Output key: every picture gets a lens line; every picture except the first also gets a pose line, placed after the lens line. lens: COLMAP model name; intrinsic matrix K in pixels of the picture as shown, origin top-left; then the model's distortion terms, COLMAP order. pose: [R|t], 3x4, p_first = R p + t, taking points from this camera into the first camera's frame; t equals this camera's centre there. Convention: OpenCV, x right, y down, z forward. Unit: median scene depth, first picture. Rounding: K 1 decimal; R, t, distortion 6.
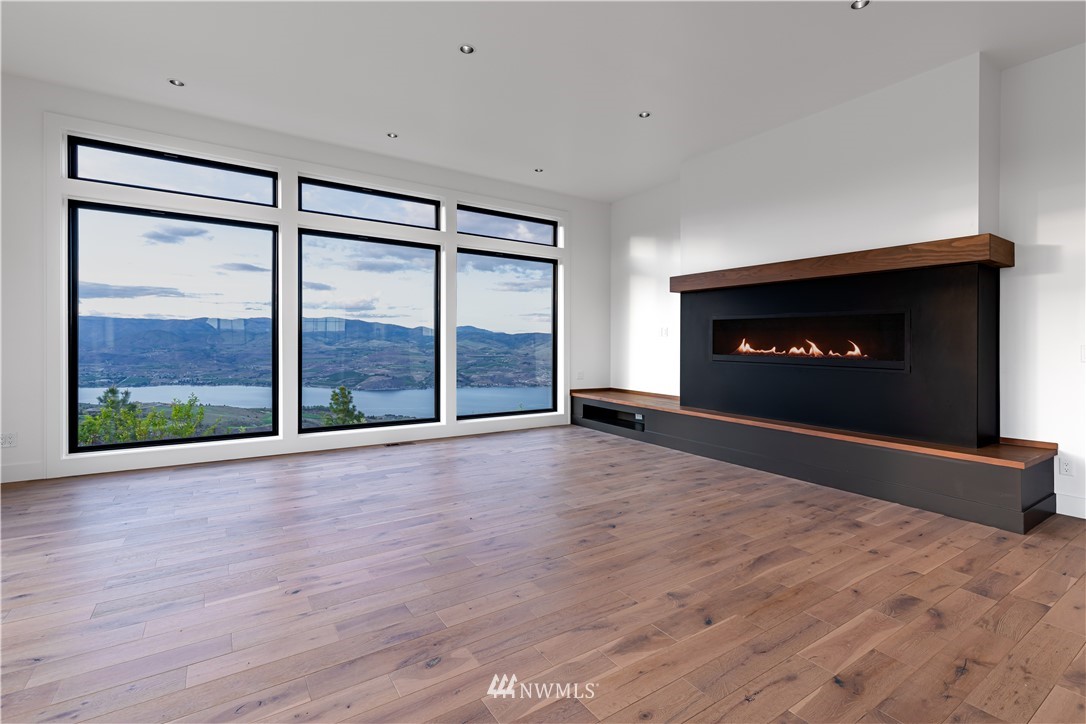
lens RADIAL K [[498.5, 0, 545.8], [0, 498.5, 343.8], [0, 0, 1]] dist [0.007966, 0.000099]
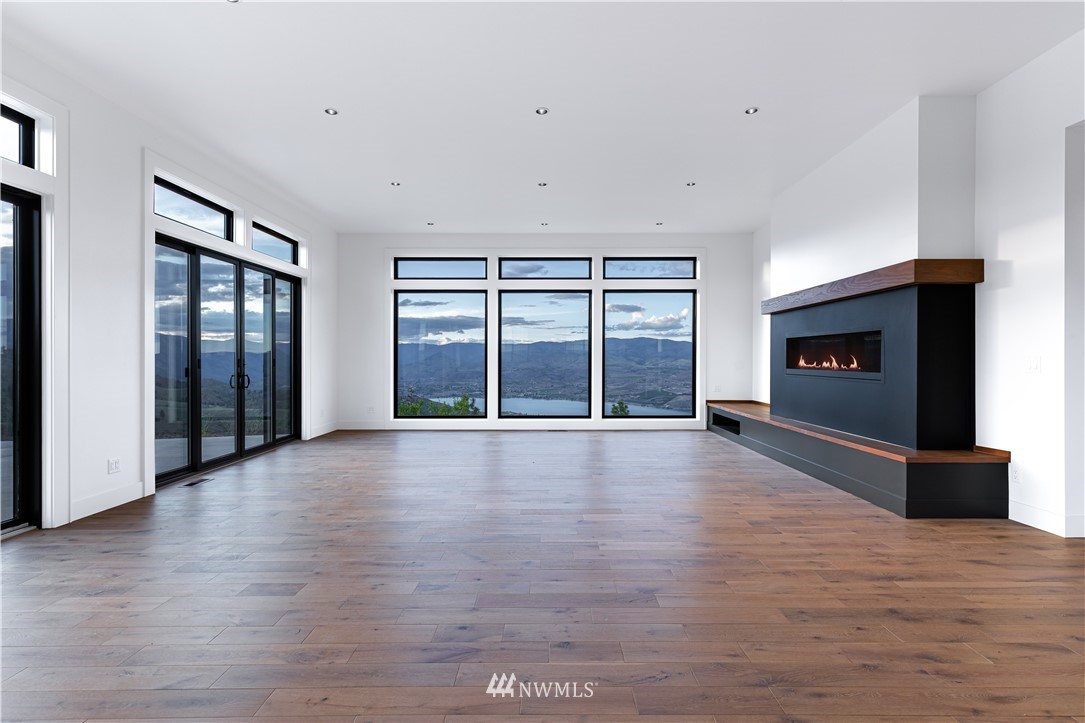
lens RADIAL K [[515.7, 0, 542.5], [0, 515.7, 361.5], [0, 0, 1]] dist [0.001473, 0.000014]
pose [[0.826141, -0.009886, -0.563377, 0.476449], [0.008734, 0.999951, -0.004739, 0.004939], [0.563396, -0.001005, 0.826187, -0.245699]]
